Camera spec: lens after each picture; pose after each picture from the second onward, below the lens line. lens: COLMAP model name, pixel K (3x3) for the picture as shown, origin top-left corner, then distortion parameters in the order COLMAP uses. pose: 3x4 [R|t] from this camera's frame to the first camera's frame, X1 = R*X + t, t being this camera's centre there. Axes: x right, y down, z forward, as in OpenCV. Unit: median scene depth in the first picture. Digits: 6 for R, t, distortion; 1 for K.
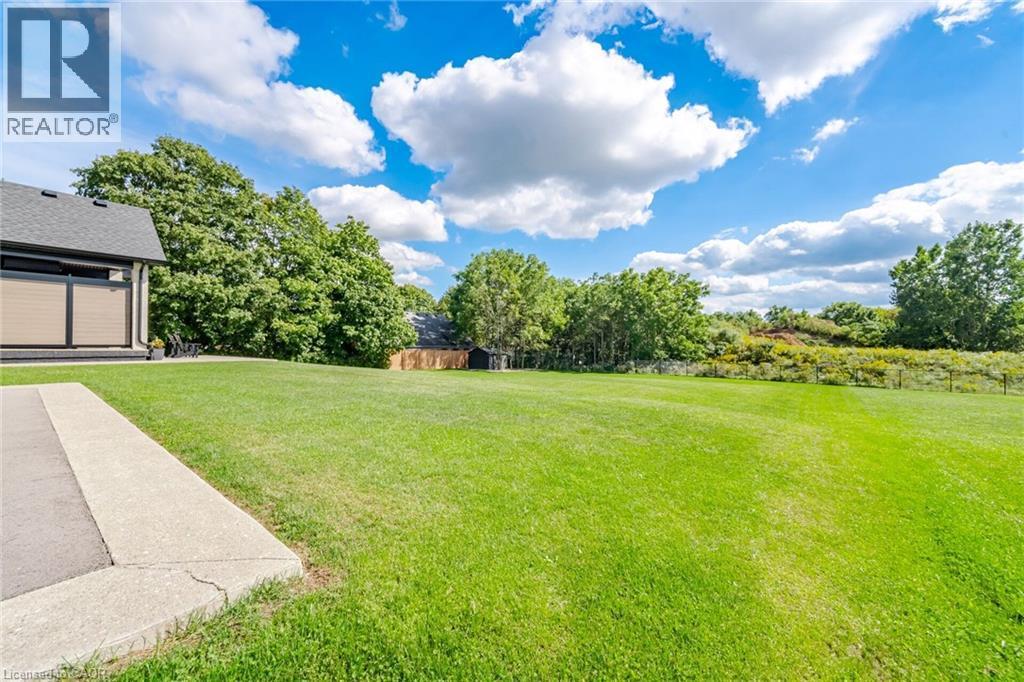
lens RADIAL K [[407.4, 0, 509.9], [0, 407.4, 339.9], [0, 0, 1]] dist [-0.000756, 0.000412]
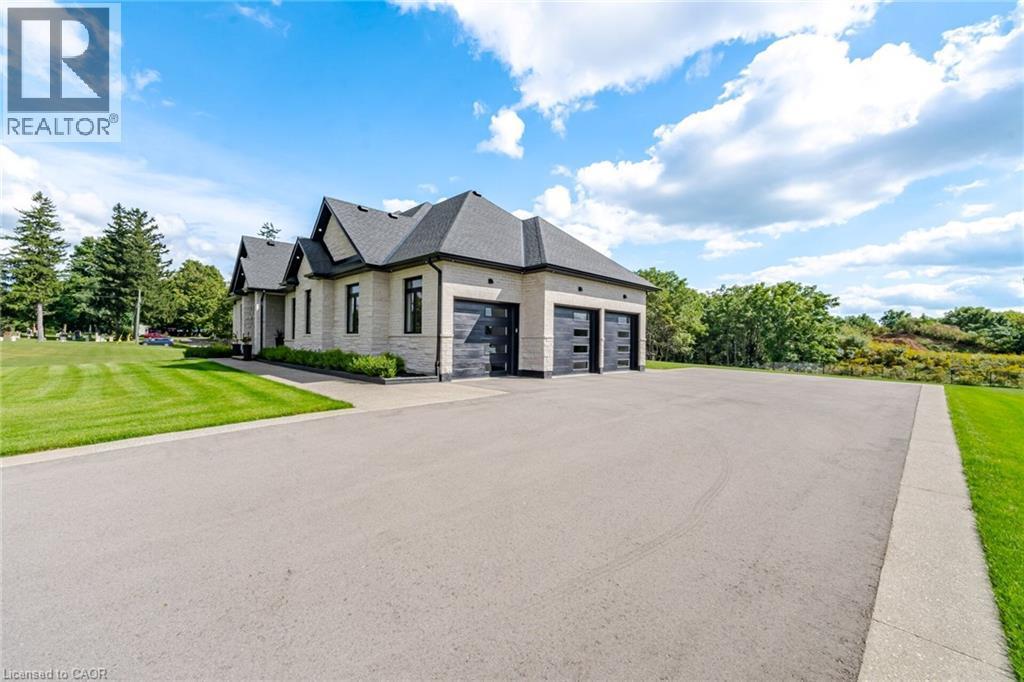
lens RADIAL K [[407.4, 0, 509.9], [0, 407.4, 339.9], [0, 0, 1]] dist [-0.000756, 0.000412]
pose [[0.988919, 0.009105, -0.148177, -0.252609], [-0.008575, 0.999954, 0.004213, -0.011249], [0.148209, -0.002896, 0.988952, -0.268861]]
